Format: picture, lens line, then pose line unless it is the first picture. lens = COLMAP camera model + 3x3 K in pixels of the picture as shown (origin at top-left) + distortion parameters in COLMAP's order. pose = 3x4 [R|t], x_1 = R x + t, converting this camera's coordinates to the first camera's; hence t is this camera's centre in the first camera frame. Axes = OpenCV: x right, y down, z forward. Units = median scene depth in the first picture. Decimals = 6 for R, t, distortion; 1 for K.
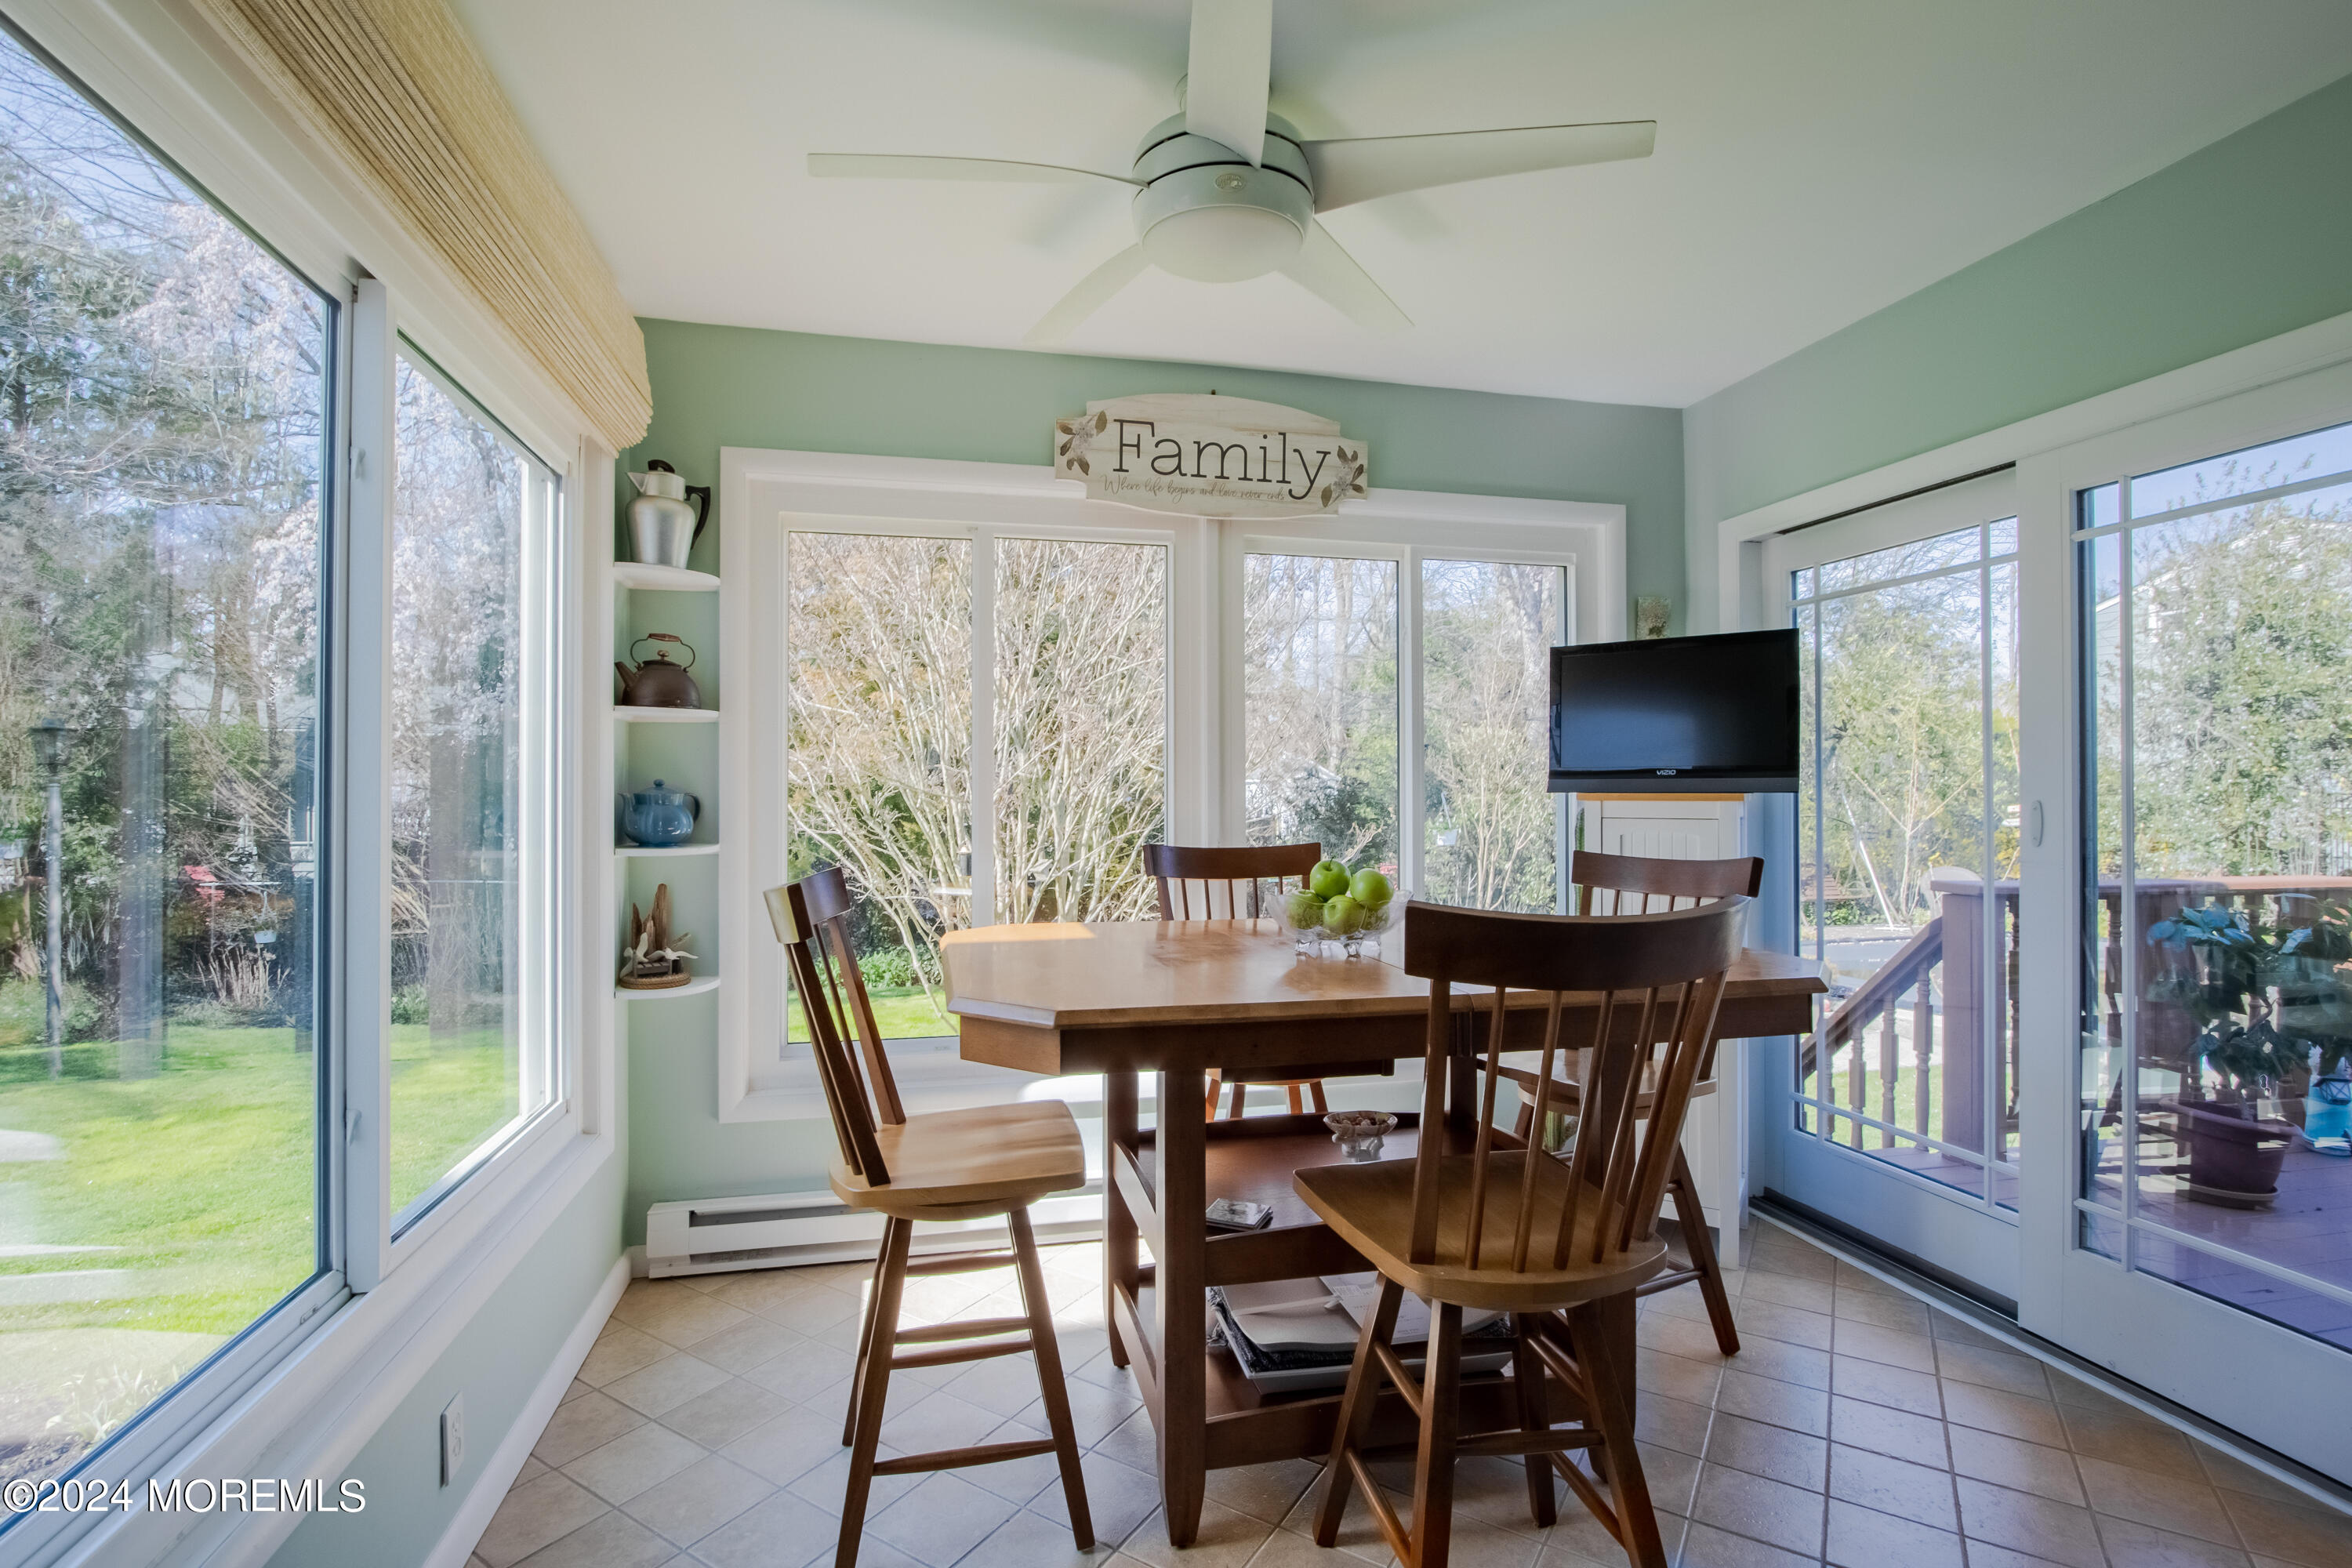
lens RADIAL K [[1100.0, 0, 1145.3], [0, 1100.0, 786.8], [0, 0, 1]] dist [-0.014920, 0.000792]
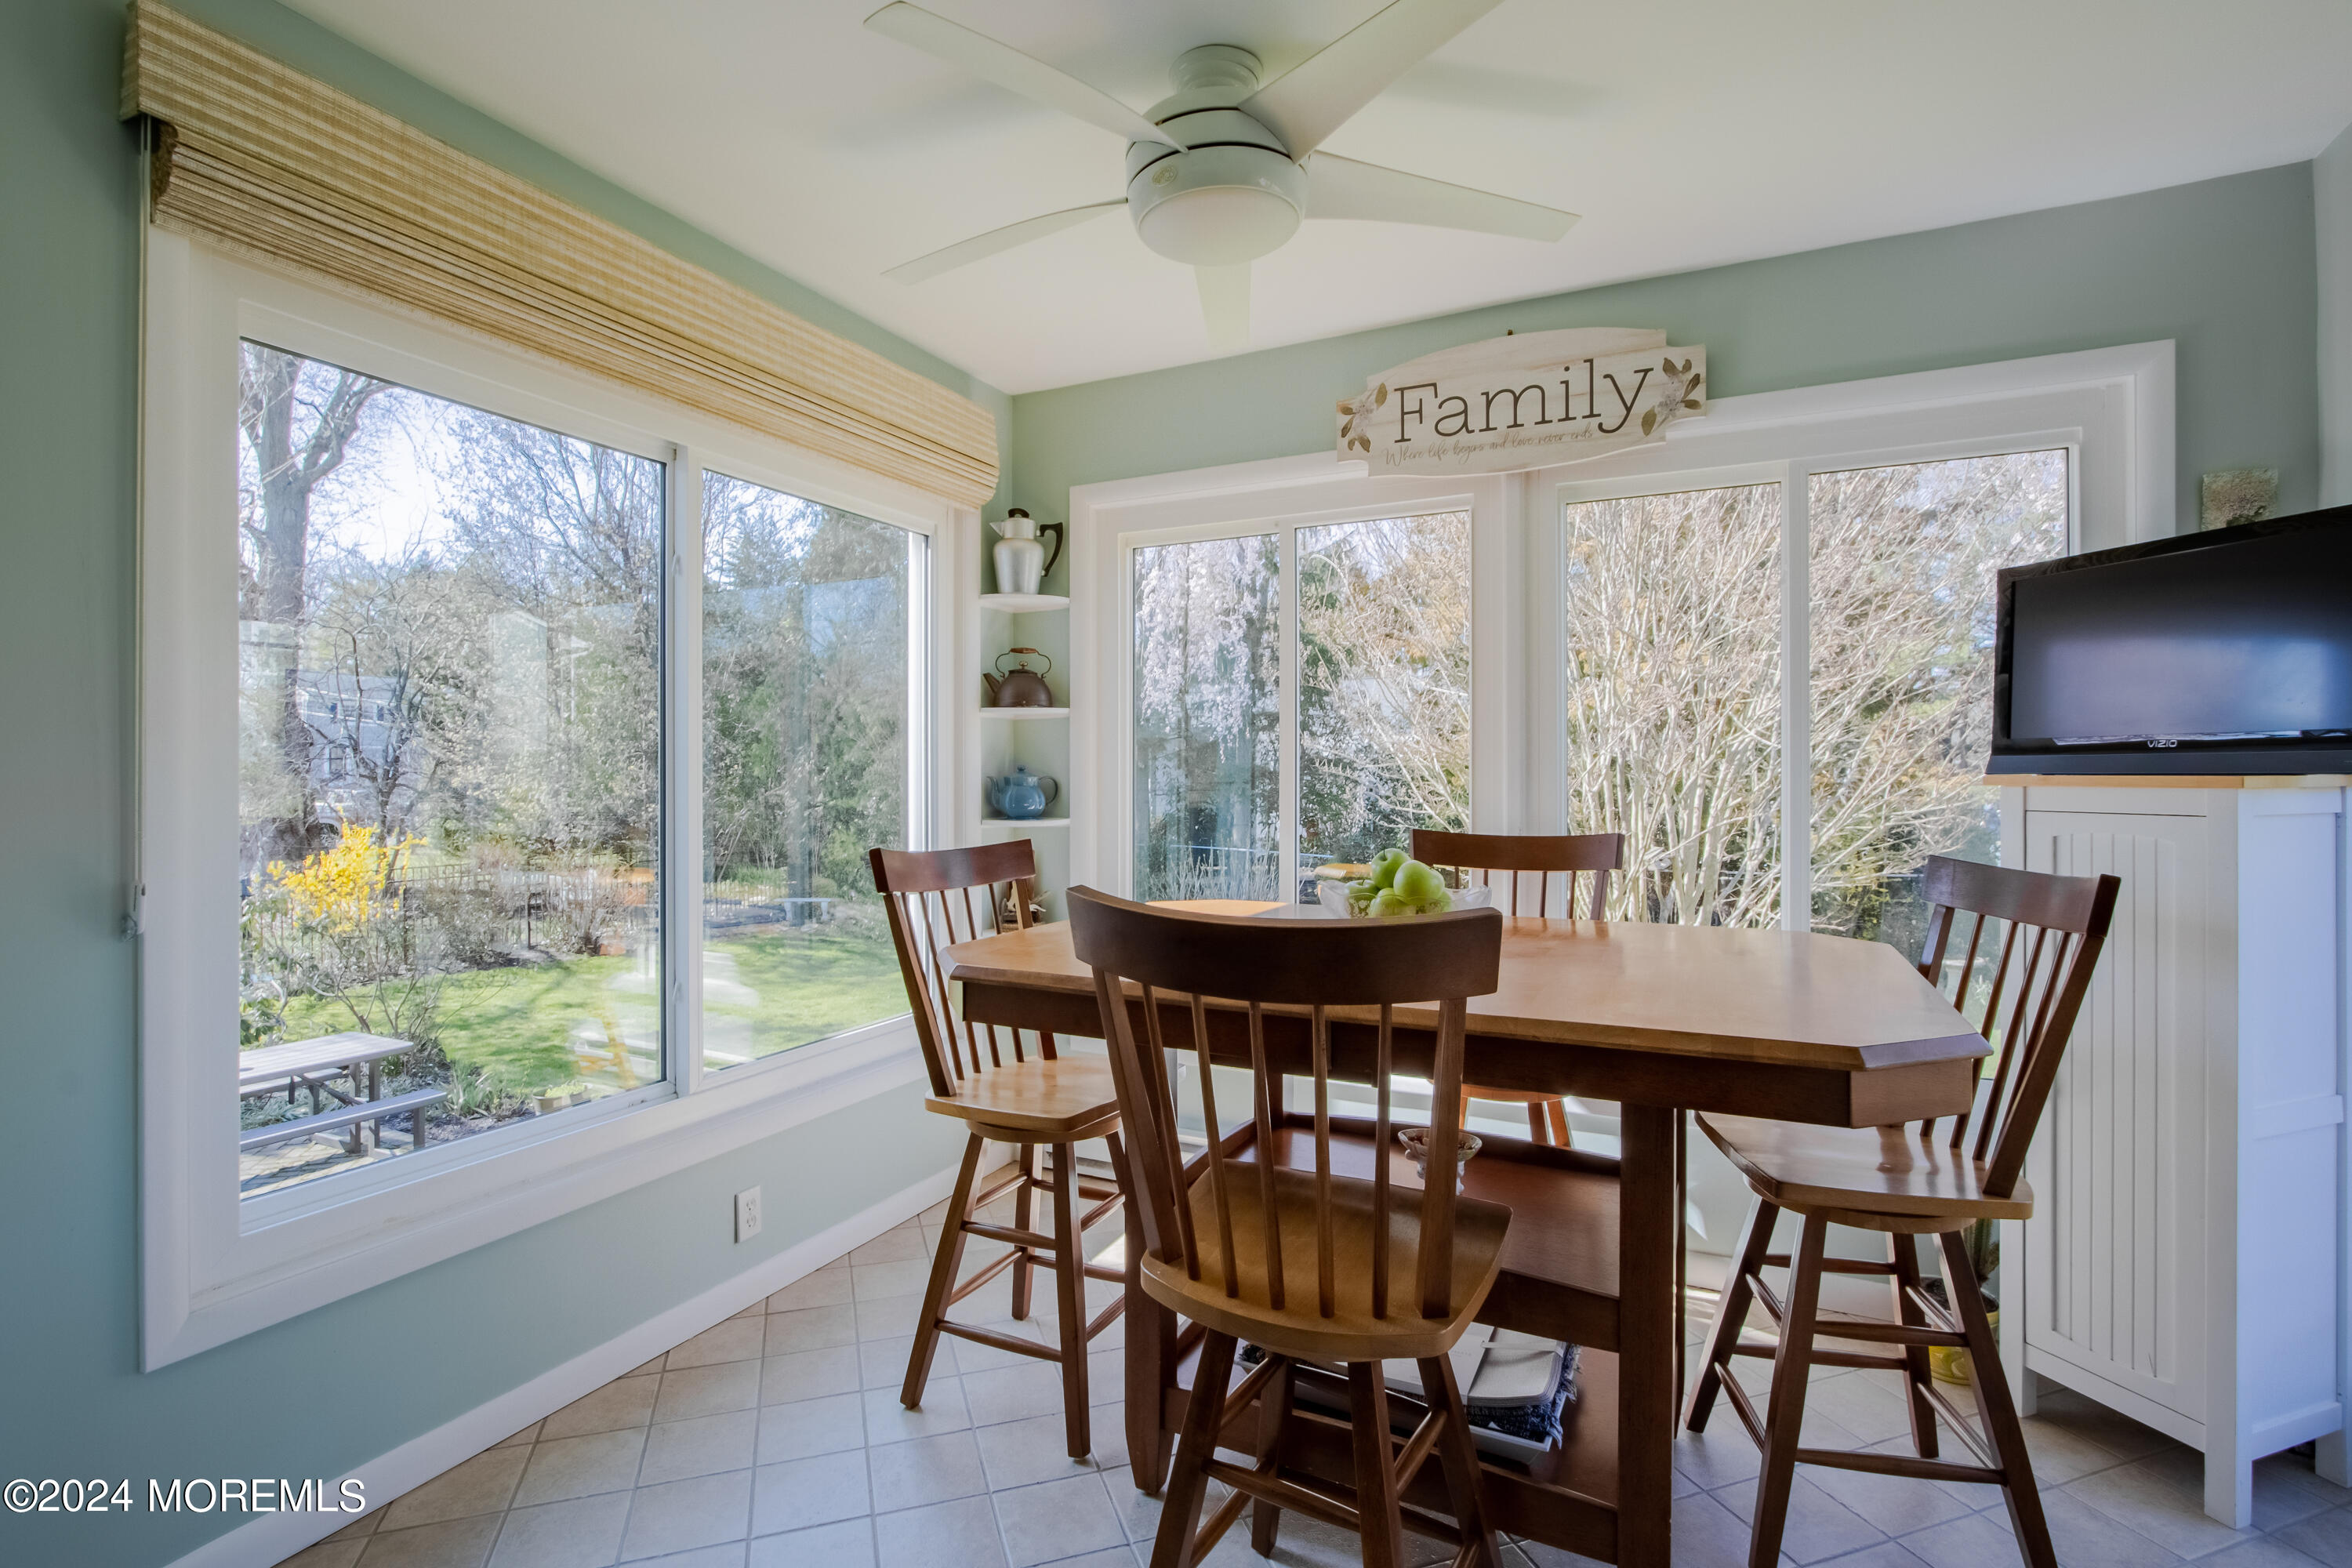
lens RADIAL K [[1100.0, 0, 1168.4], [0, 1100.0, 779.3], [0, 0, 1]] dist [-0.014920, 0.000792]
pose [[0.777264, 0.002049, -0.629171, 0.419929], [0.005938, 0.999926, 0.010592, -0.002622], [0.629146, -0.011968, 0.777195, 0.118738]]
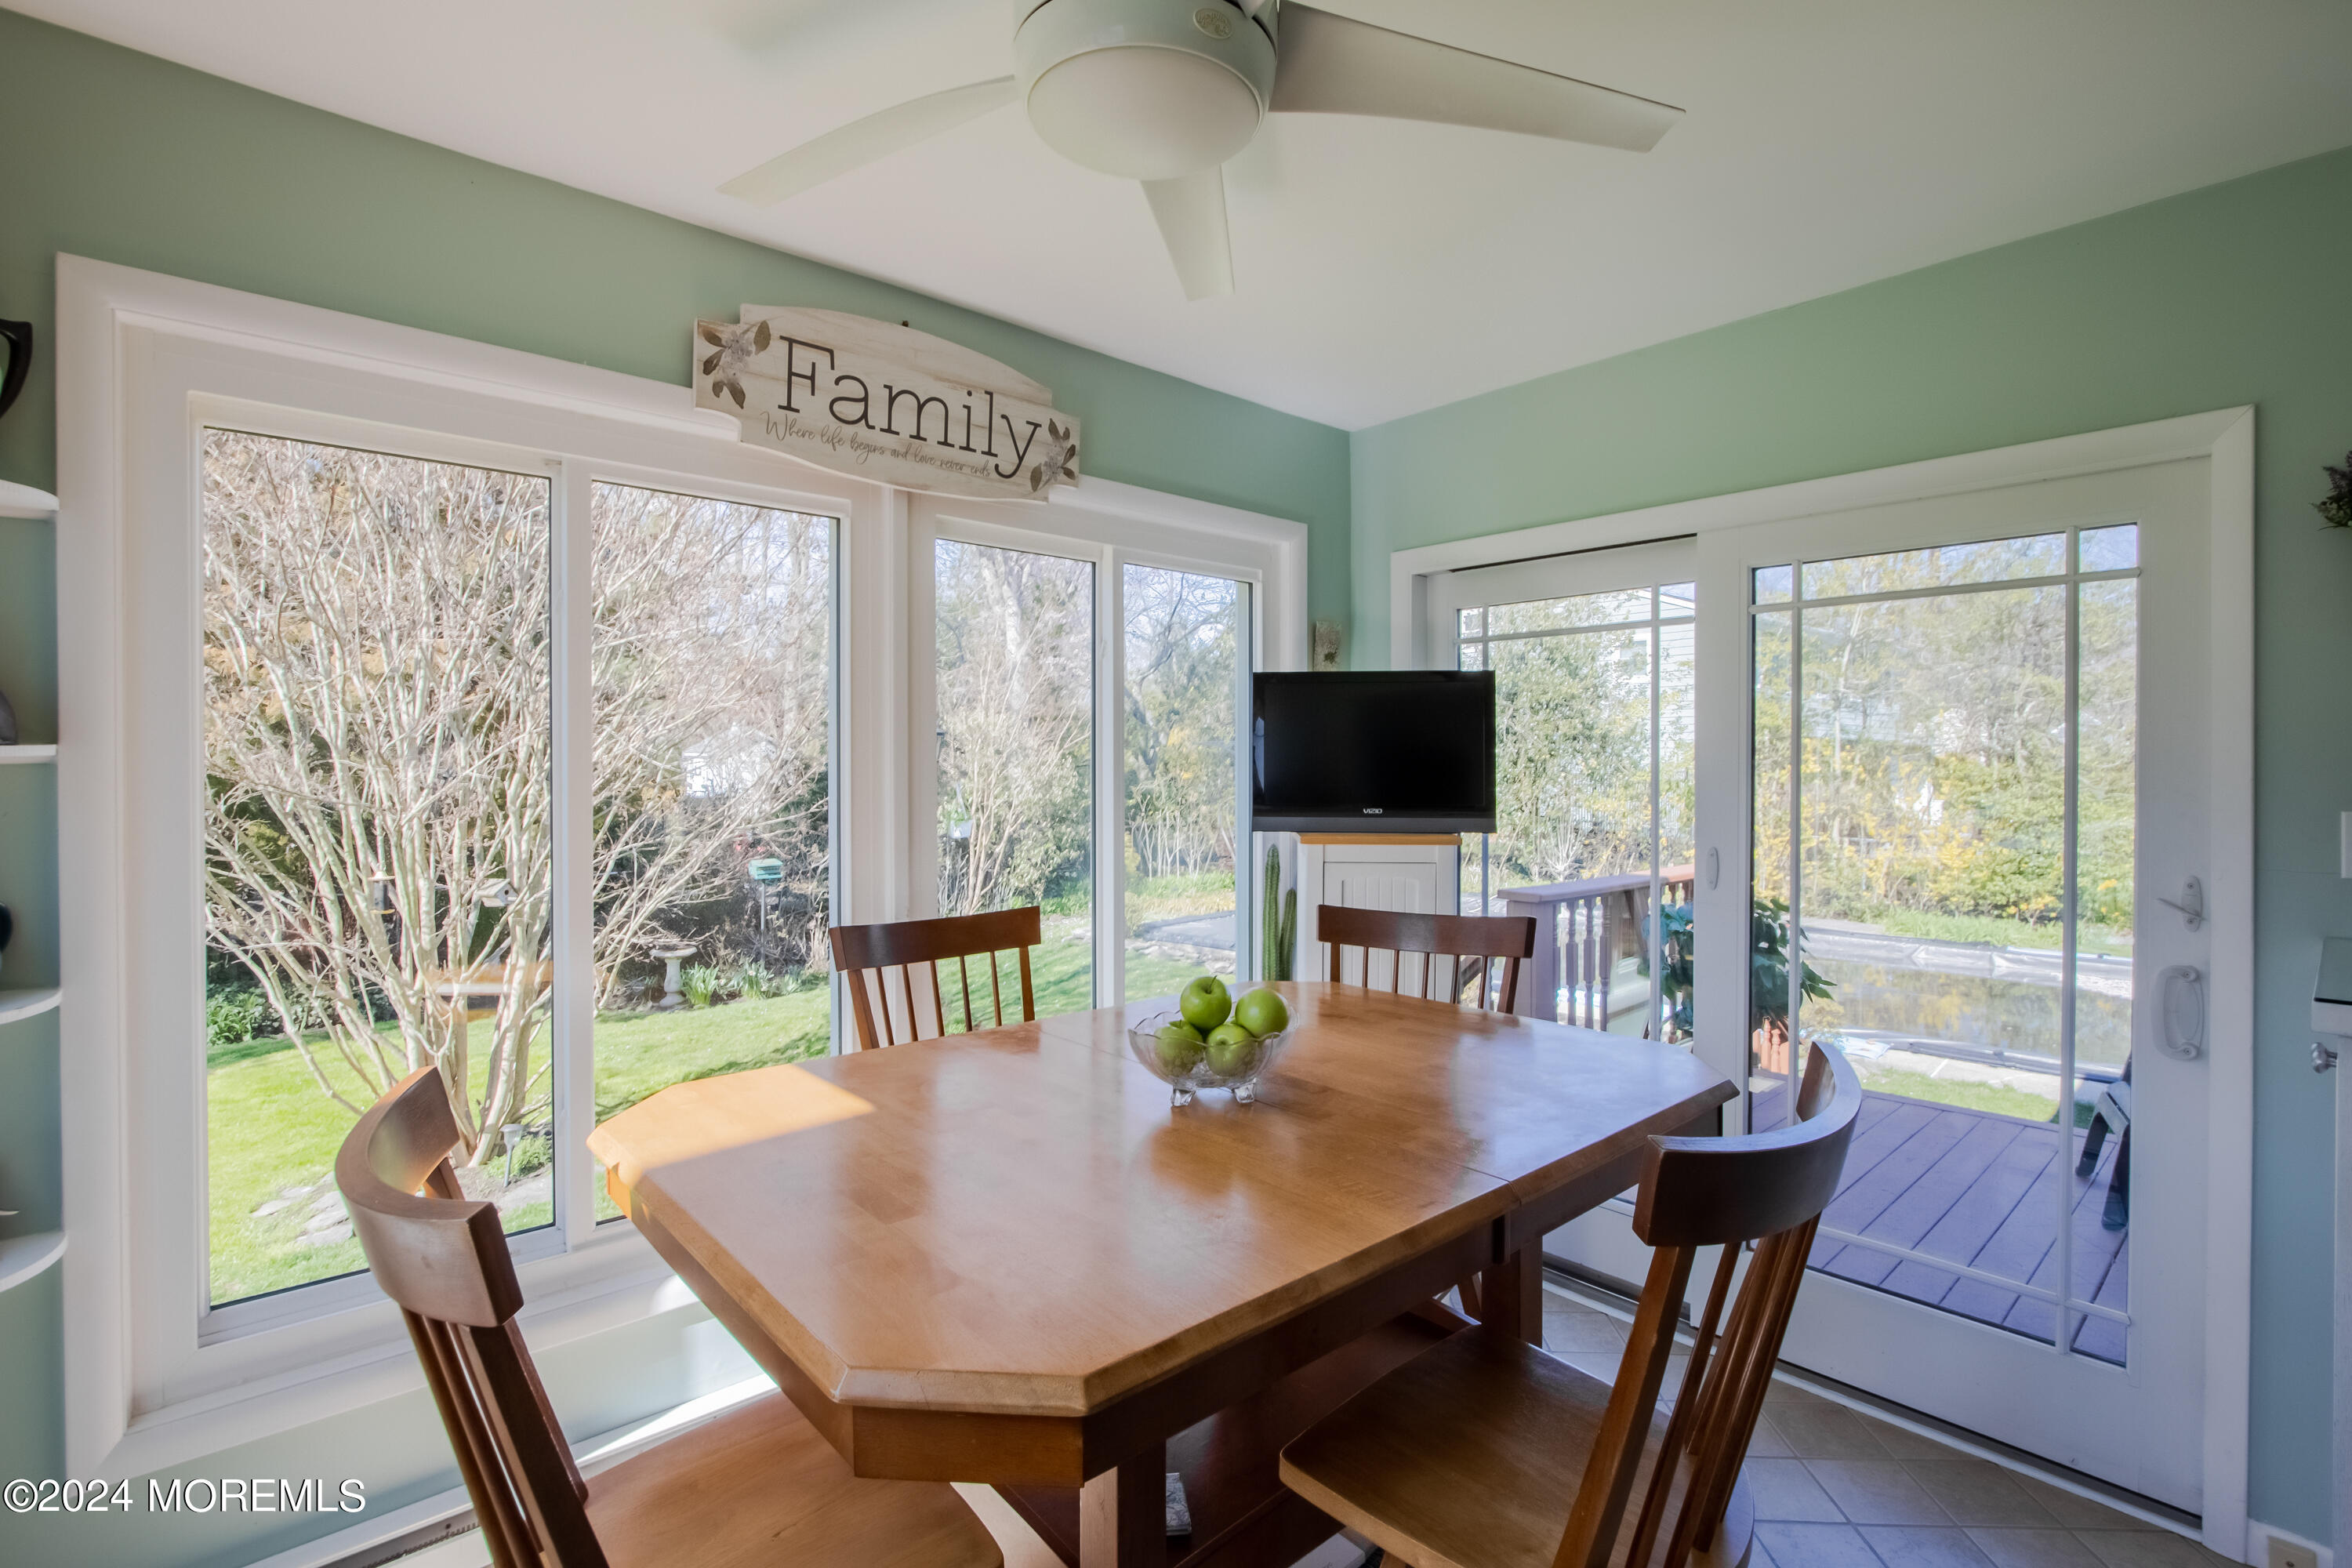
lens RADIAL K [[1100.0, 0, 1153.3], [0, 1100.0, 770.8], [0, 0, 1]] dist [-0.014920, 0.000792]
pose [[0.873305, -0.002244, 0.487169, -0.162830], [-0.004516, 0.999909, 0.012701, -0.059692], [-0.487154, -0.013292, 0.873215, 0.248678]]
